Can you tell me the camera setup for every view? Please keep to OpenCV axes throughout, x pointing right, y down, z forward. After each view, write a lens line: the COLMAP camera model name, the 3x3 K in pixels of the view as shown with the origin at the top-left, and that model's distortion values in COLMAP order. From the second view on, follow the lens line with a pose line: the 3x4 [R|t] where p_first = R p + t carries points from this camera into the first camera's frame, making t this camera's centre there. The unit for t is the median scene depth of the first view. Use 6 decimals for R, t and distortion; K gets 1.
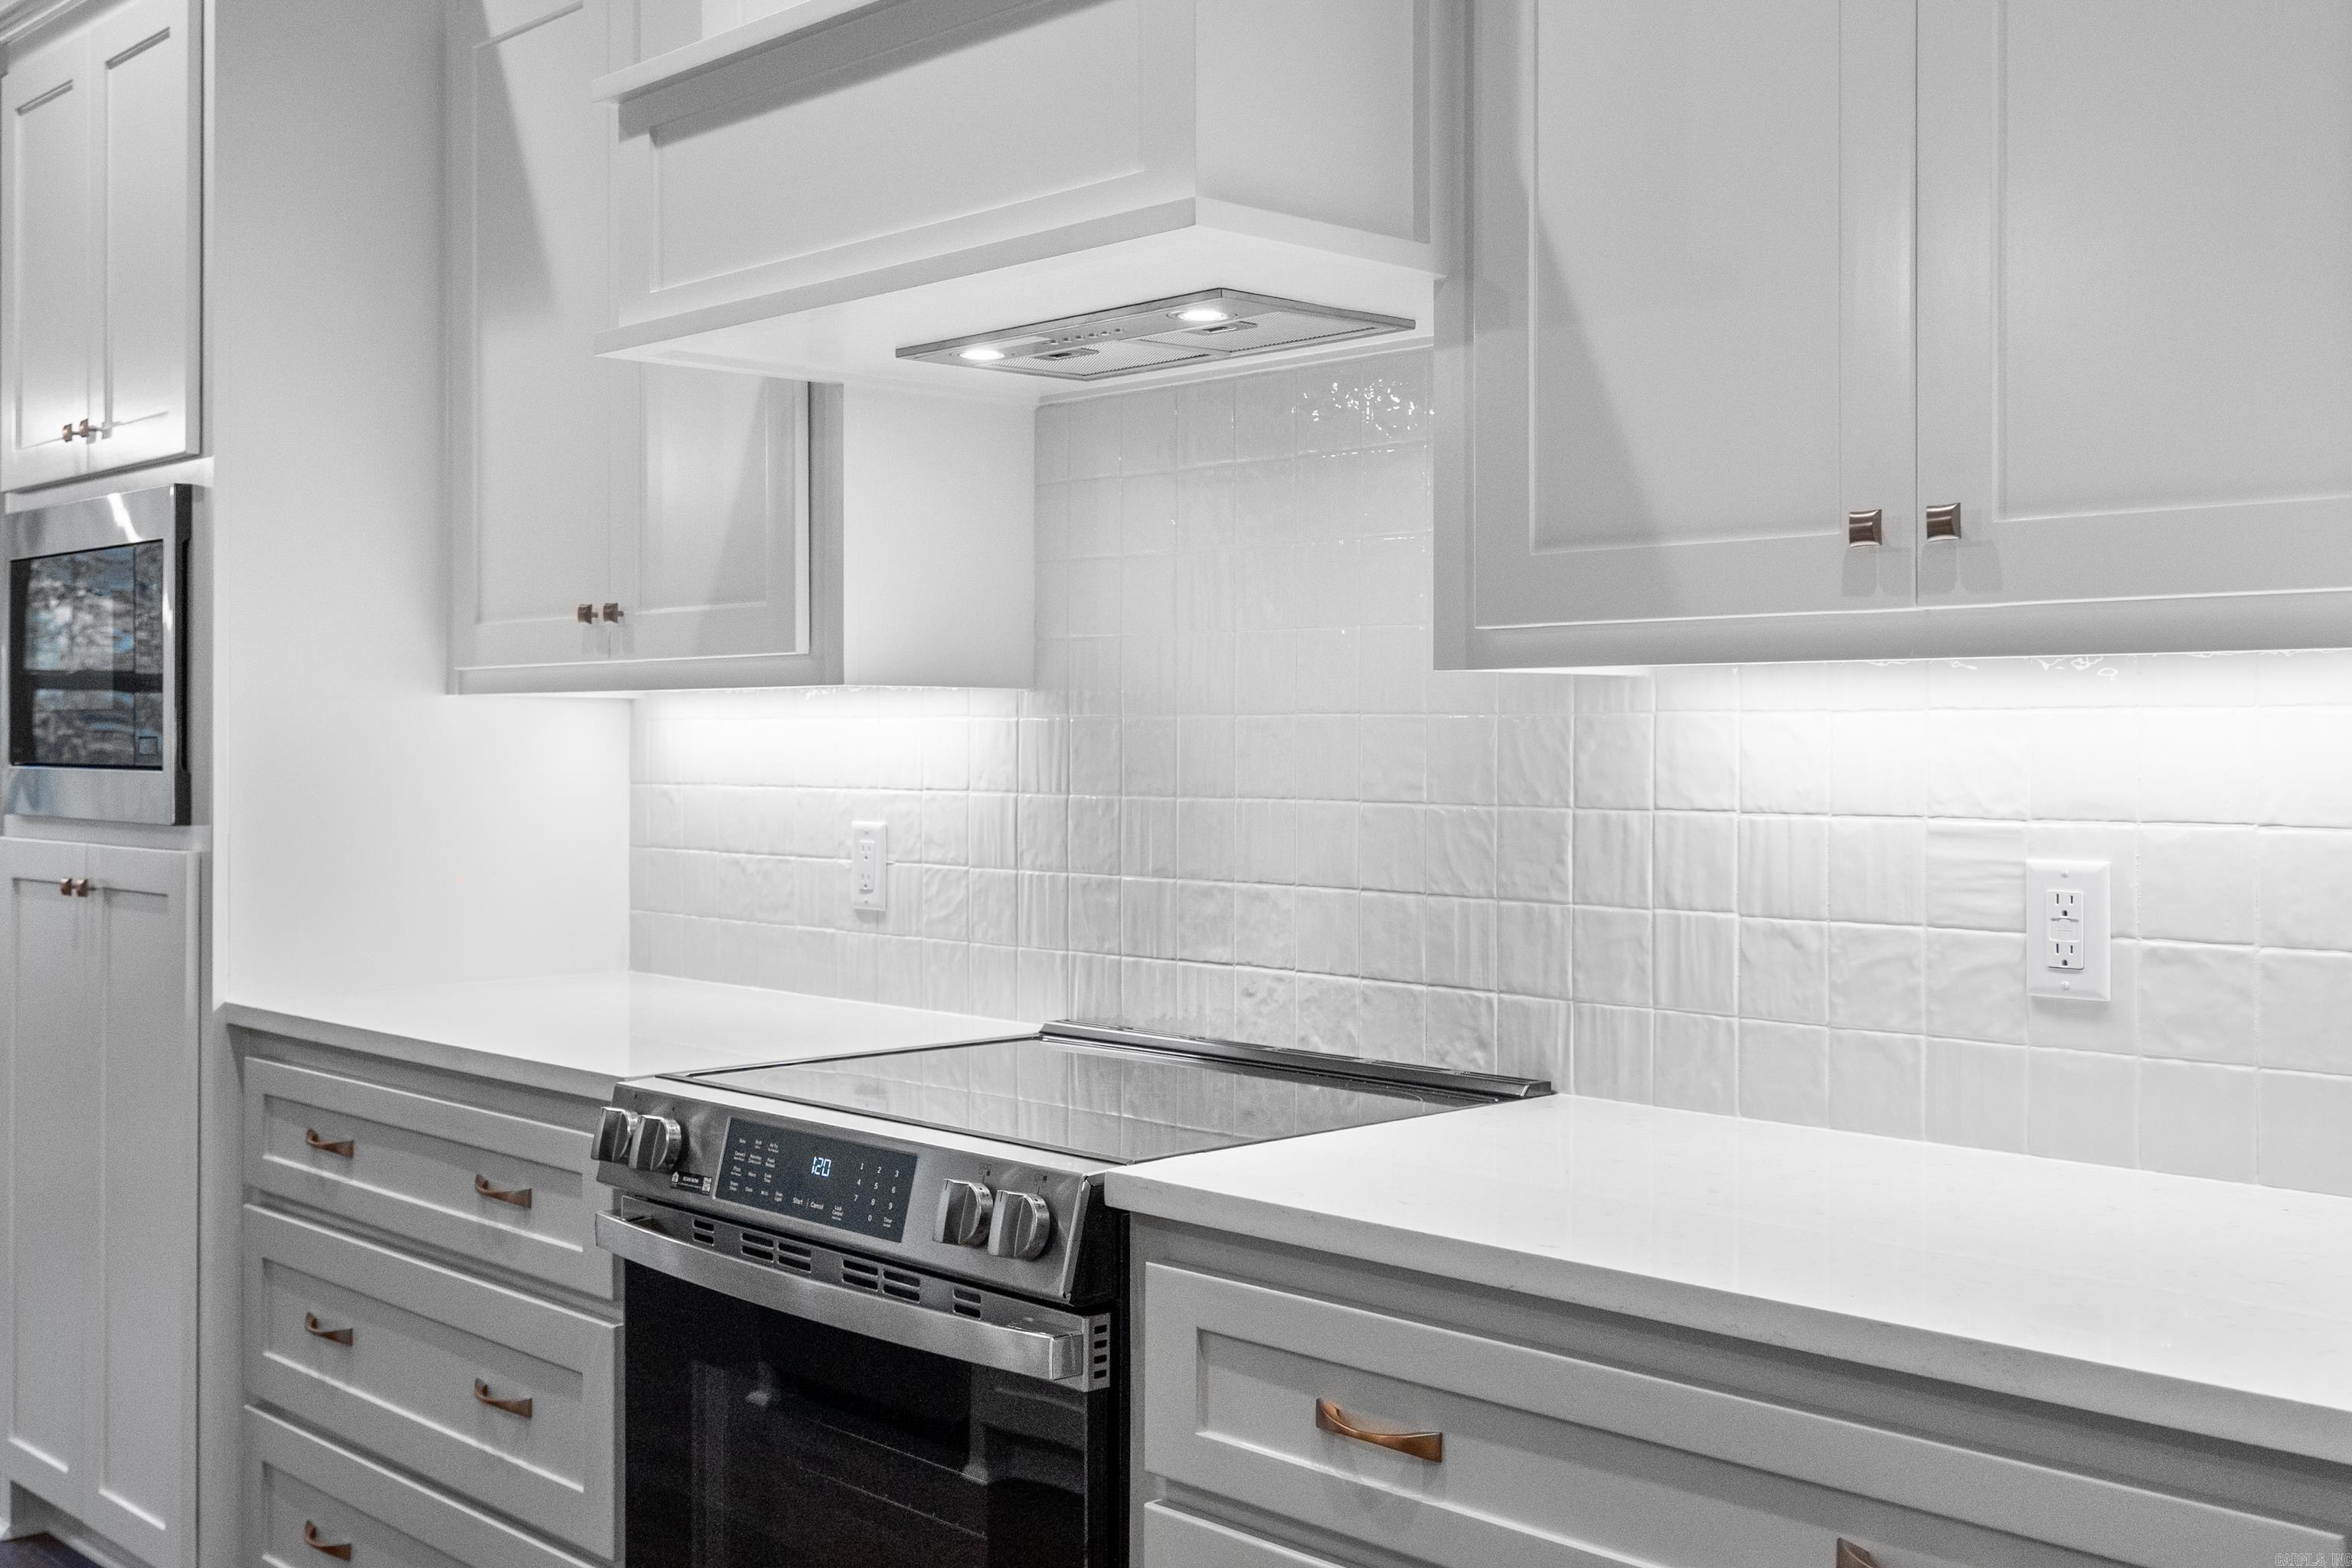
lens RADIAL K [[2421.5, 0, 1177.5], [0, 2421.5, 729.7], [0, 0, 1]] dist [0.016913, 0.014552]
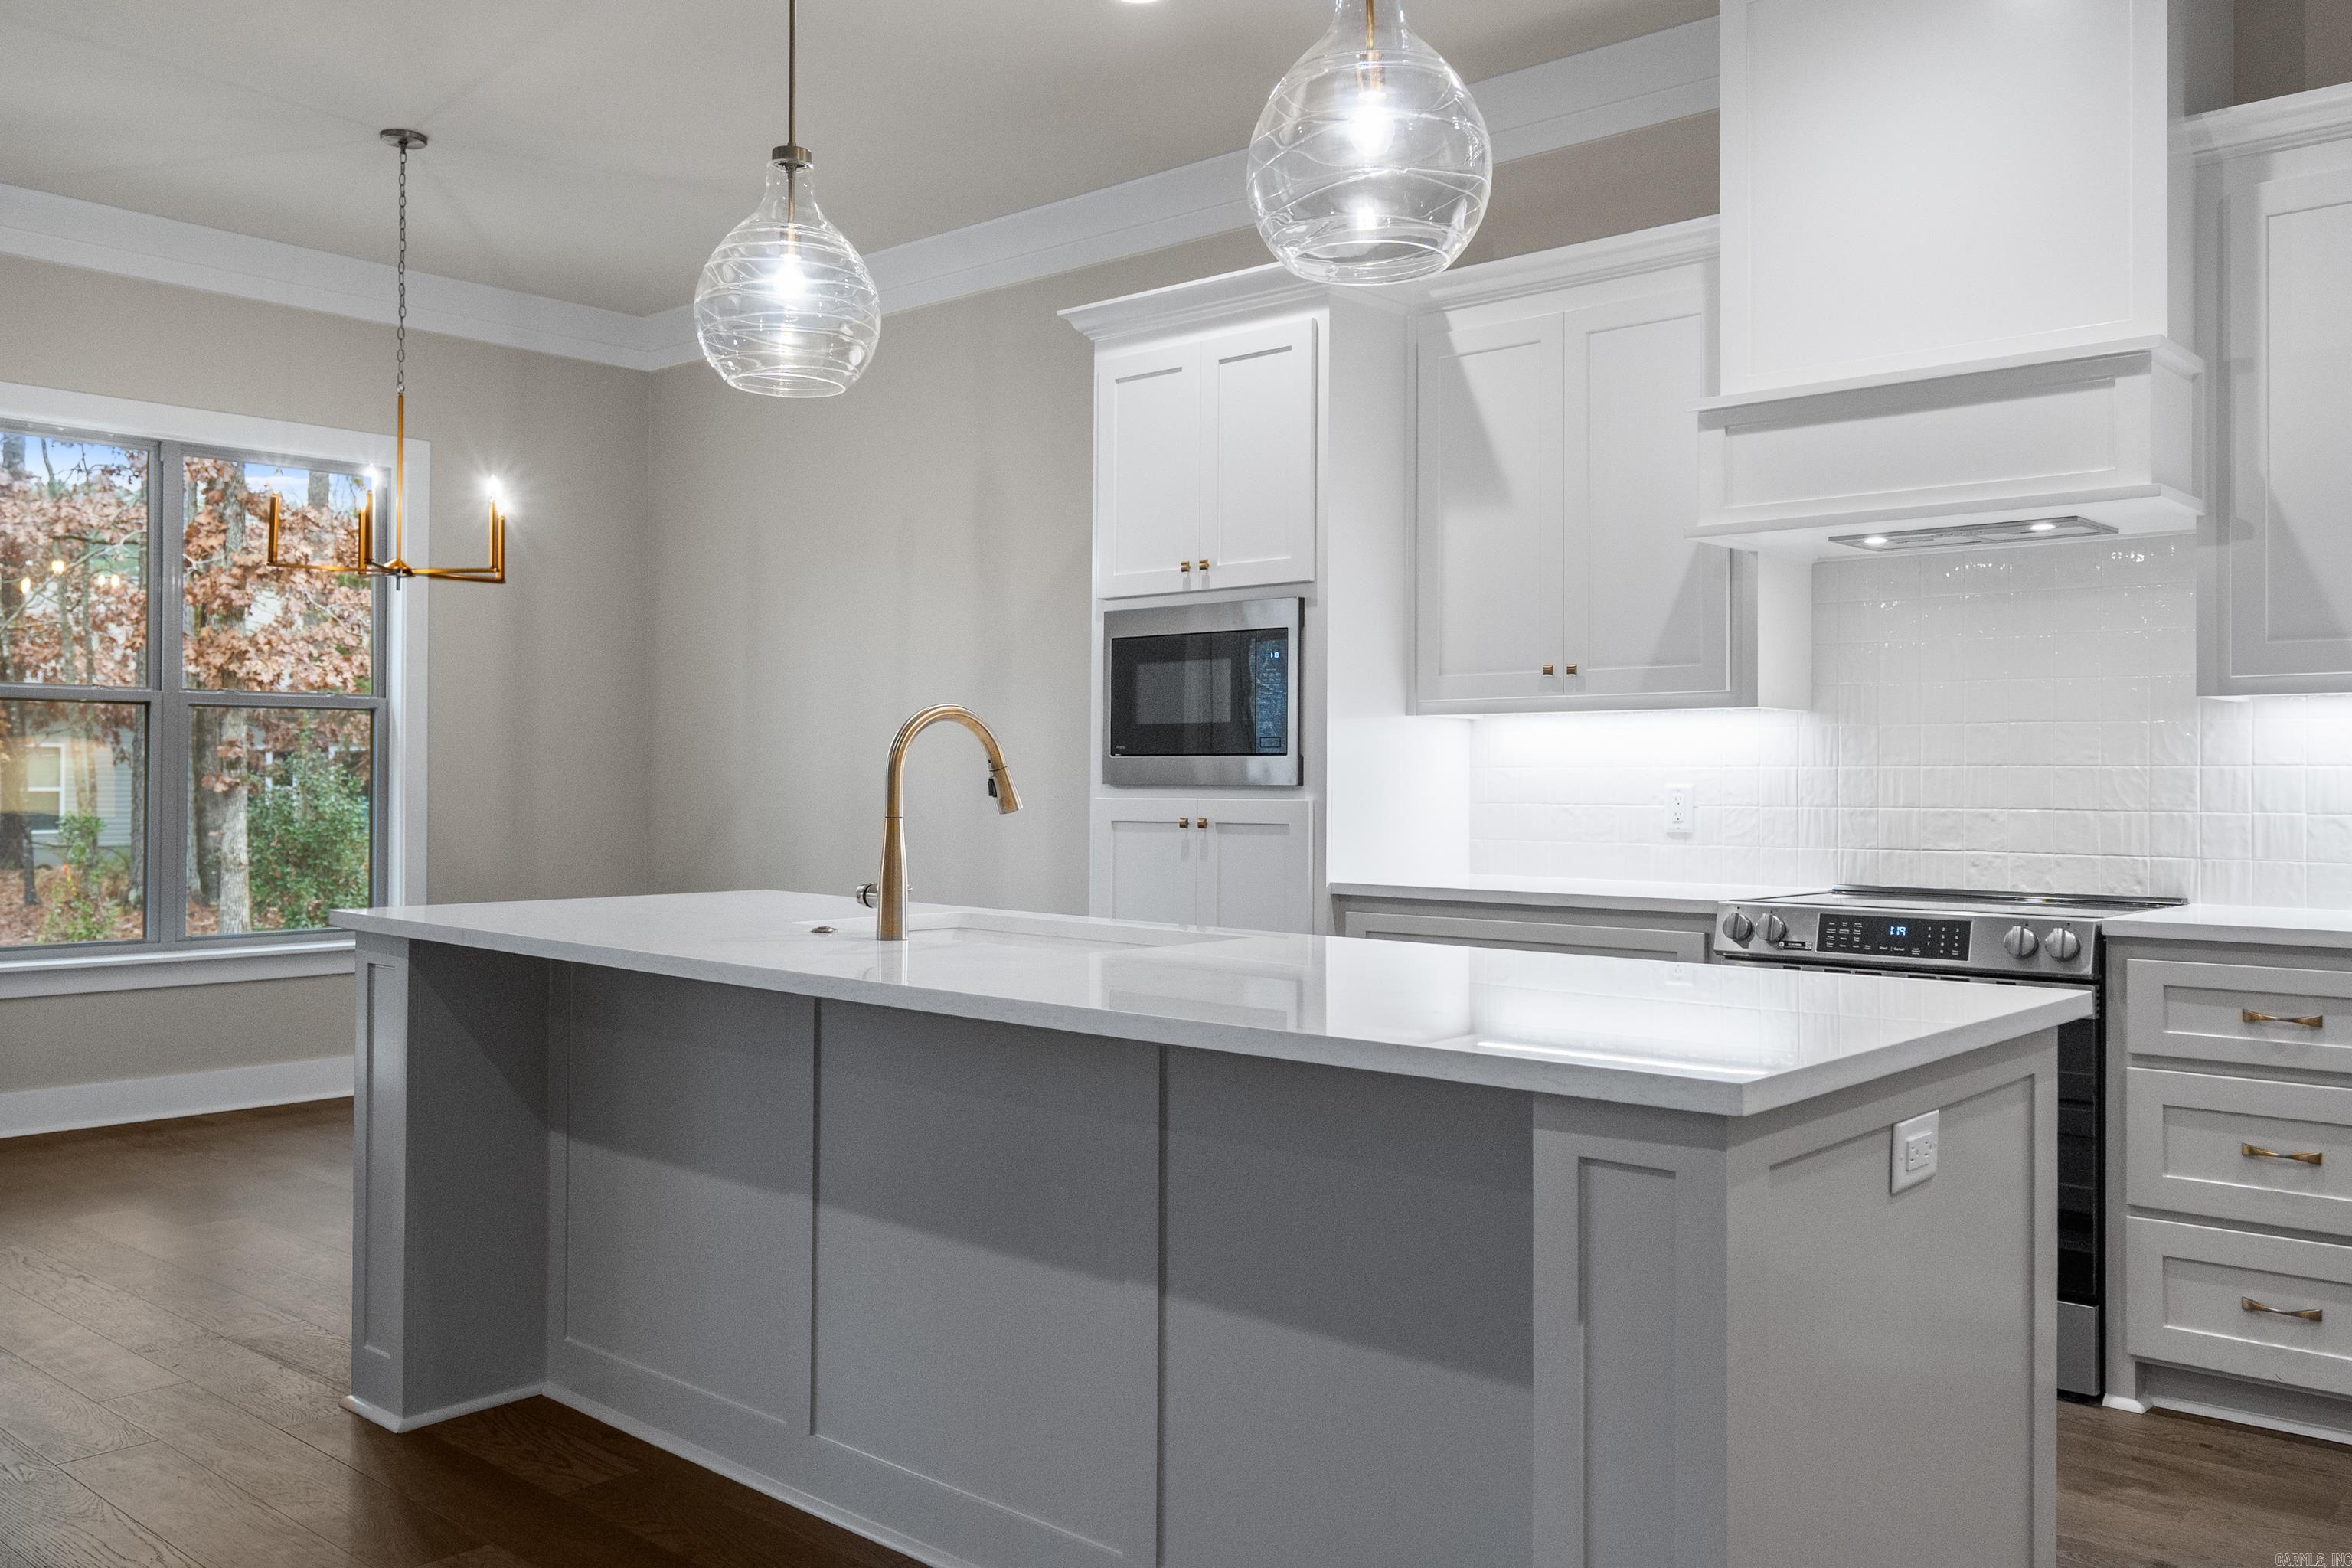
lens RADIAL K [[1904.2, 0, 1176.0], [0, 1904.2, 752.6], [0, 0, 1]] dist [0.007941, 0.002414]
pose [[0.996891, 0.005436, 0.078600, -0.828703], [-0.004421, 0.999905, -0.013083, 0.045816], [-0.078664, 0.012694, 0.996820, -0.552955]]
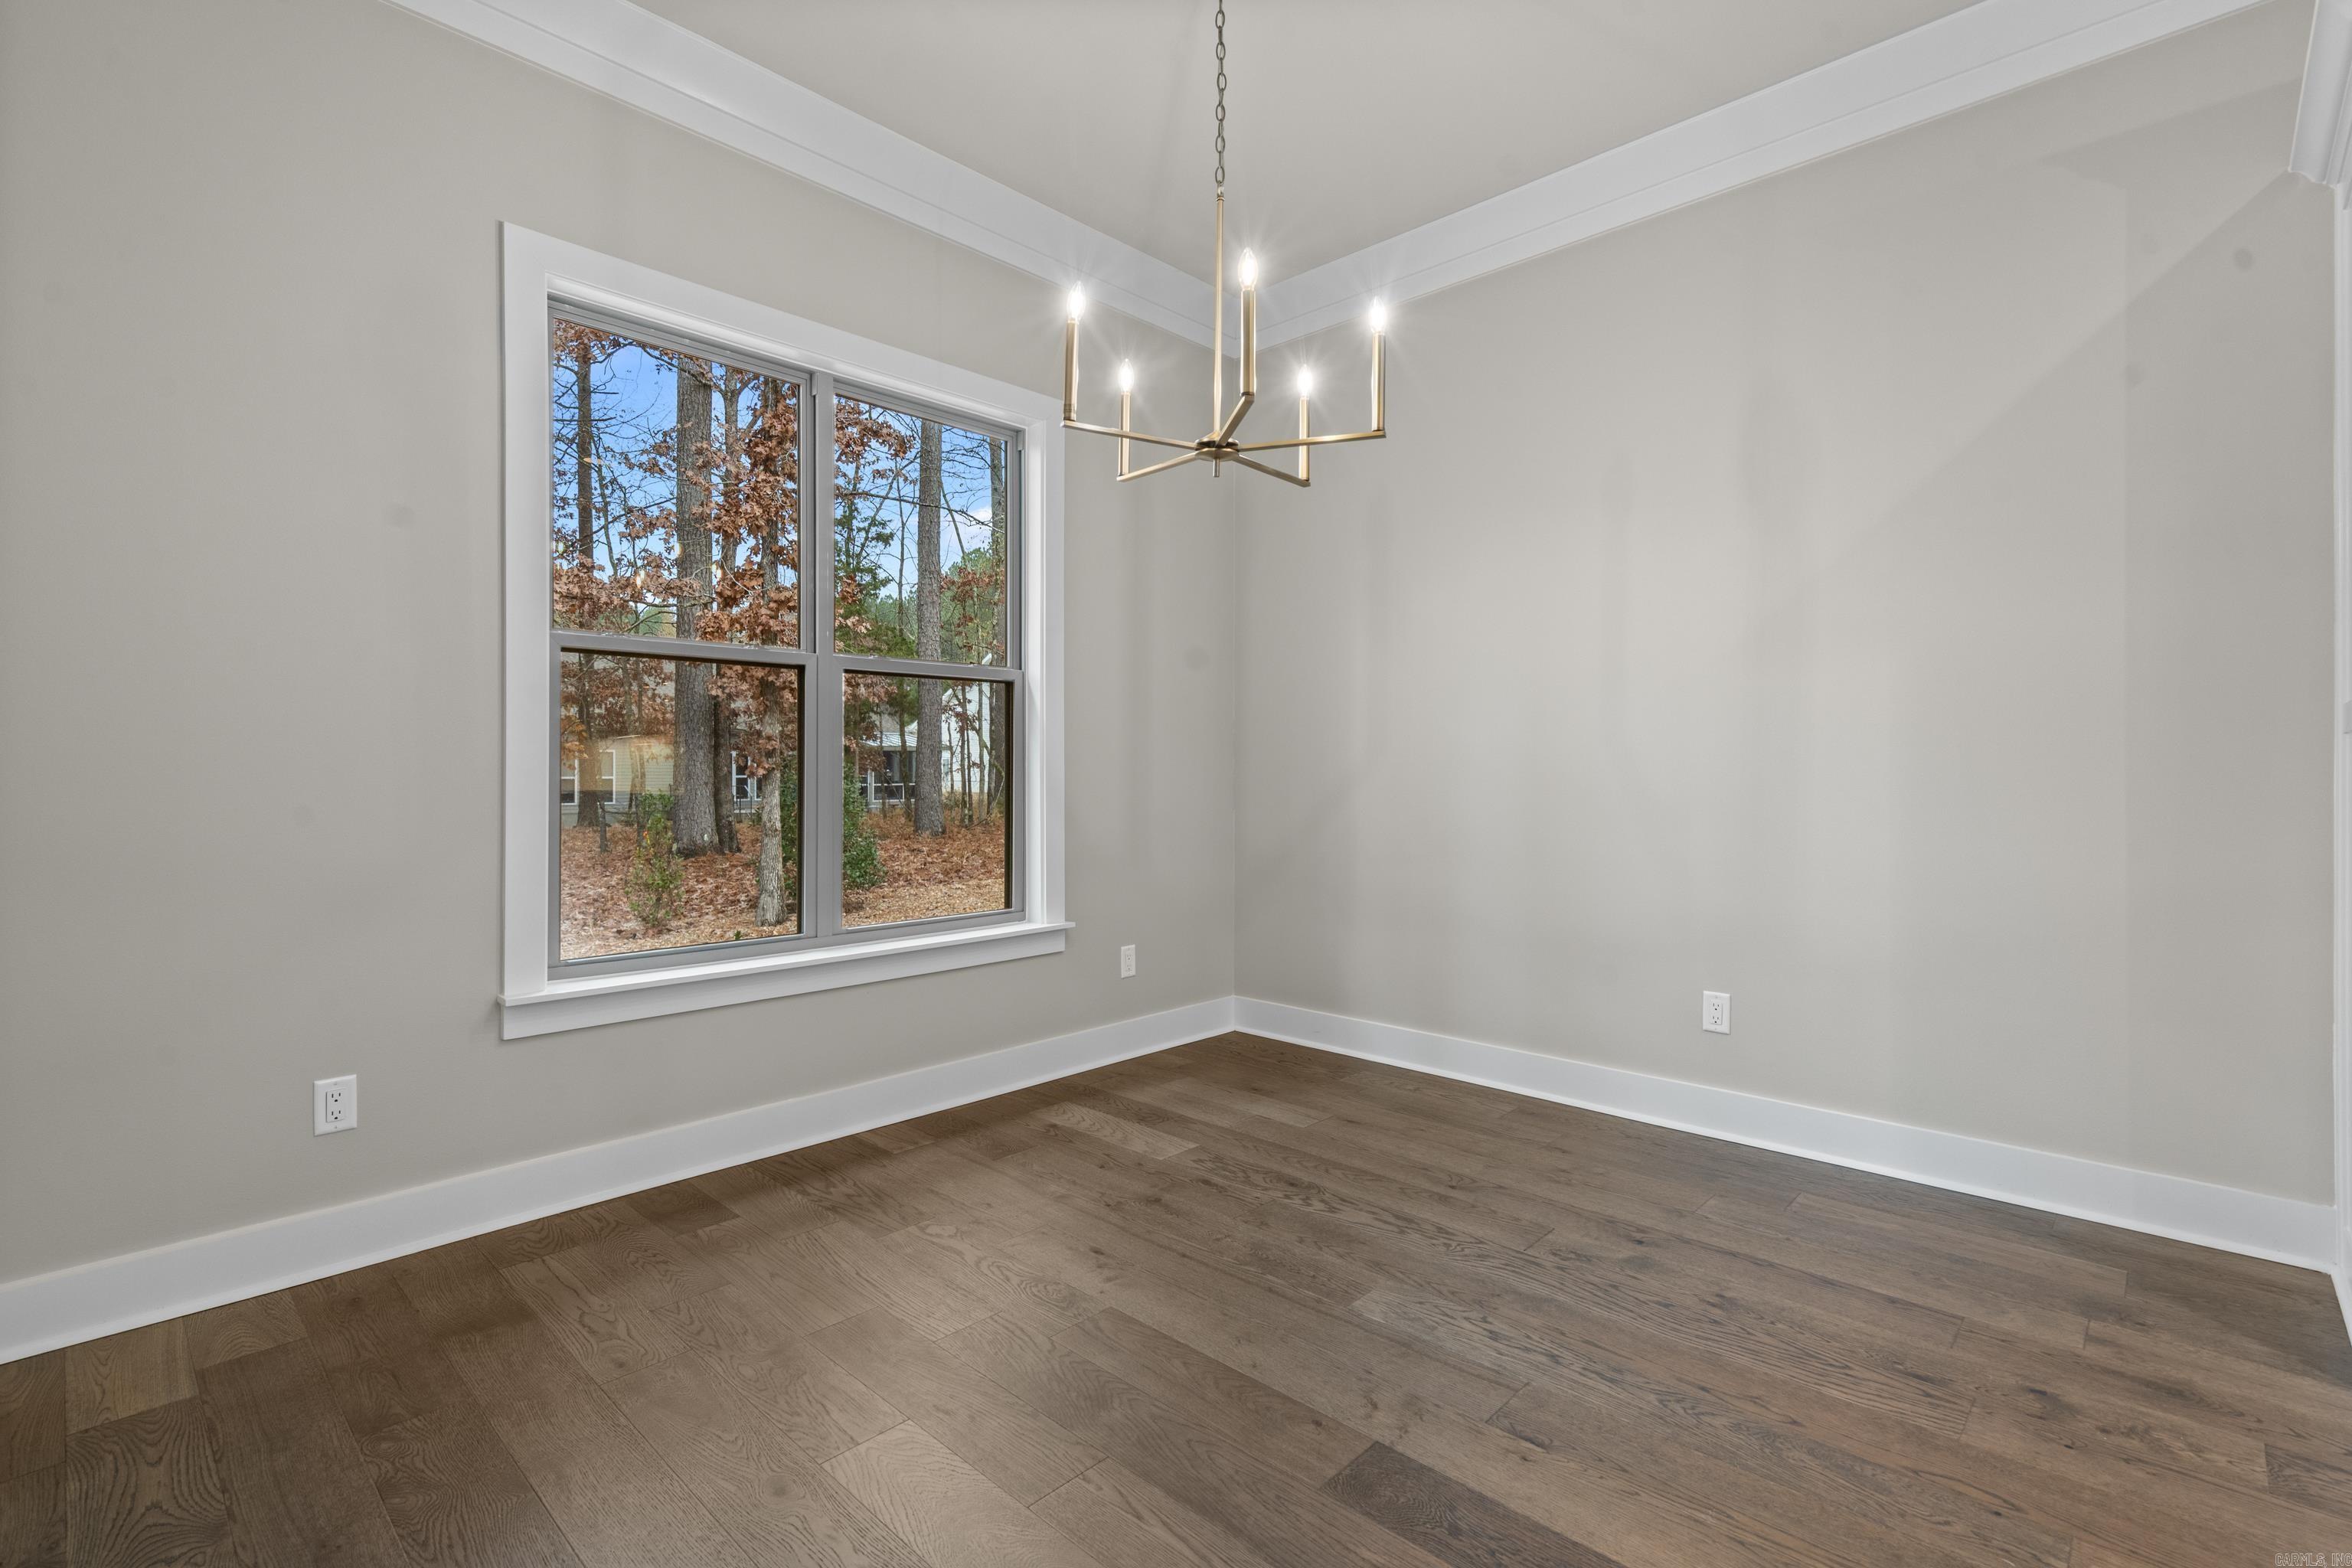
lens RADIAL K [[1065.0, 0, 1176.1], [0, 1065.0, 773.3], [0, 0, 1]] dist [0.000030, 0.000855]
pose [[0.999010, 0.003107, 0.044376, -1.633580], [-0.003204, 0.999993, 0.002112, 0.074627], [-0.044369, -0.002252, 0.999013, 0.857668]]
